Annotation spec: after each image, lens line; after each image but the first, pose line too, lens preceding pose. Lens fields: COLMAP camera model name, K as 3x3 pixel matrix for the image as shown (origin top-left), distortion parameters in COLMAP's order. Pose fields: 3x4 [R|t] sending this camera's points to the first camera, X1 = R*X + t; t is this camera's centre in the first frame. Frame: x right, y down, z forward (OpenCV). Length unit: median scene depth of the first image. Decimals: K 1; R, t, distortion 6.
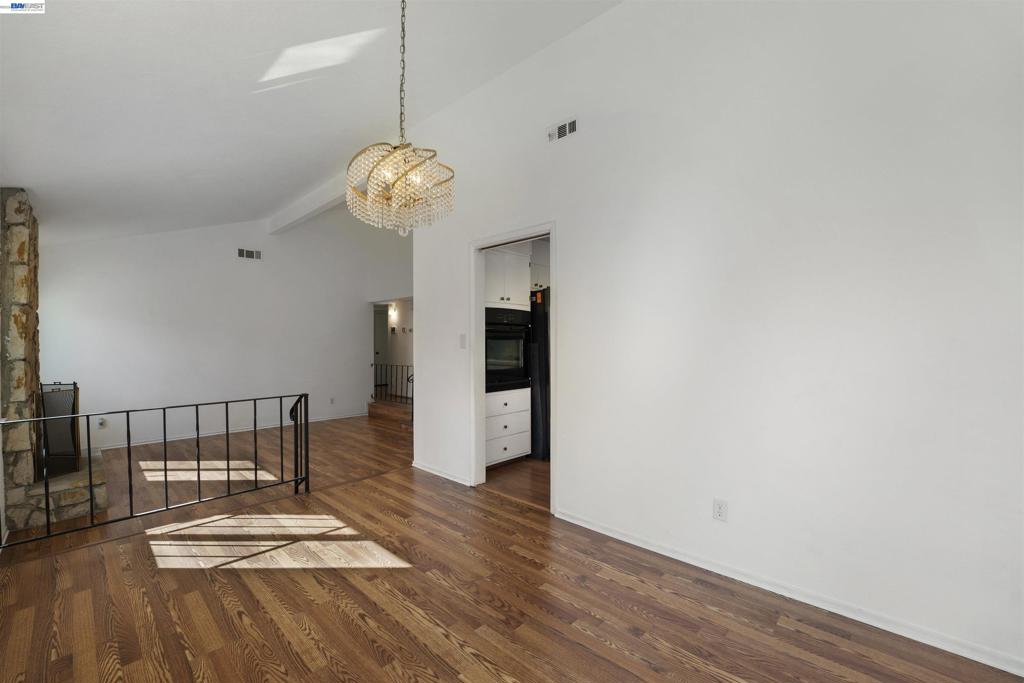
lens RADIAL K [[426.4, 0, 509.8], [0, 426.4, 338.6], [0, 0, 1]] dist [-0.017193, 0.001380]
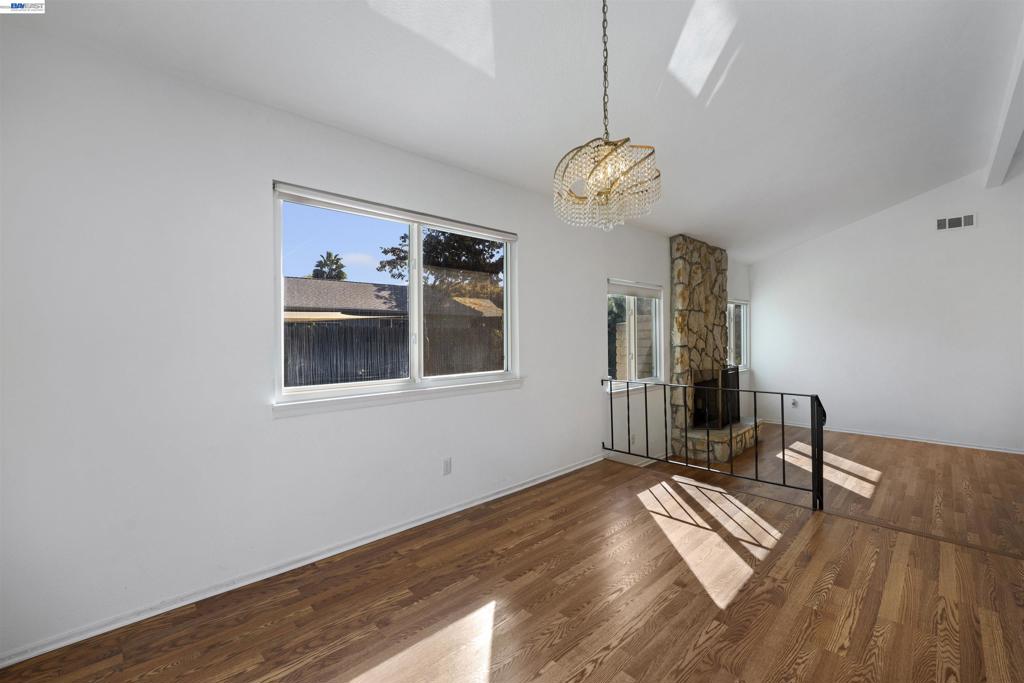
lens RADIAL K [[426.4, 0, 510.4], [0, 426.4, 337.7], [0, 0, 1]] dist [-0.017193, 0.001380]
pose [[-0.034409, 0.008979, -0.999368, 0.524318], [0.009096, 0.999921, 0.008670, -0.000004], [0.999366, -0.008792, -0.034488, 0.543726]]
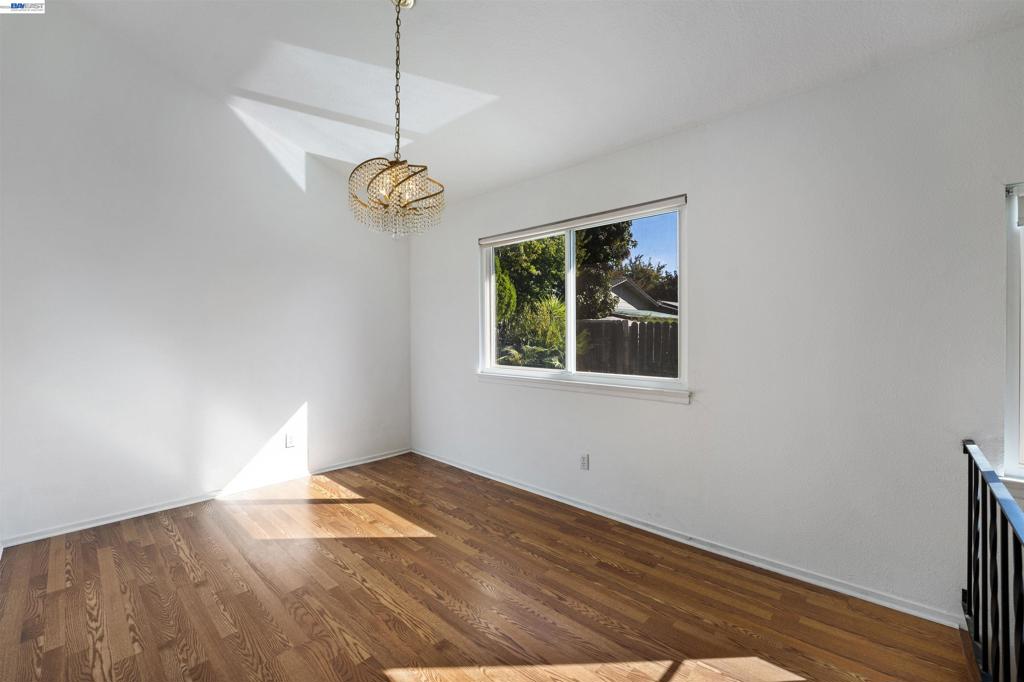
lens RADIAL K [[426.4, 0, 516.6], [0, 426.4, 335.4], [0, 0, 1]] dist [-0.017193, 0.001380]
pose [[-0.999514, 0.006126, -0.030551, -0.362919], [0.006188, 0.999979, -0.001947, 0.008756], [0.030538, -0.002135, -0.999531, 1.462002]]
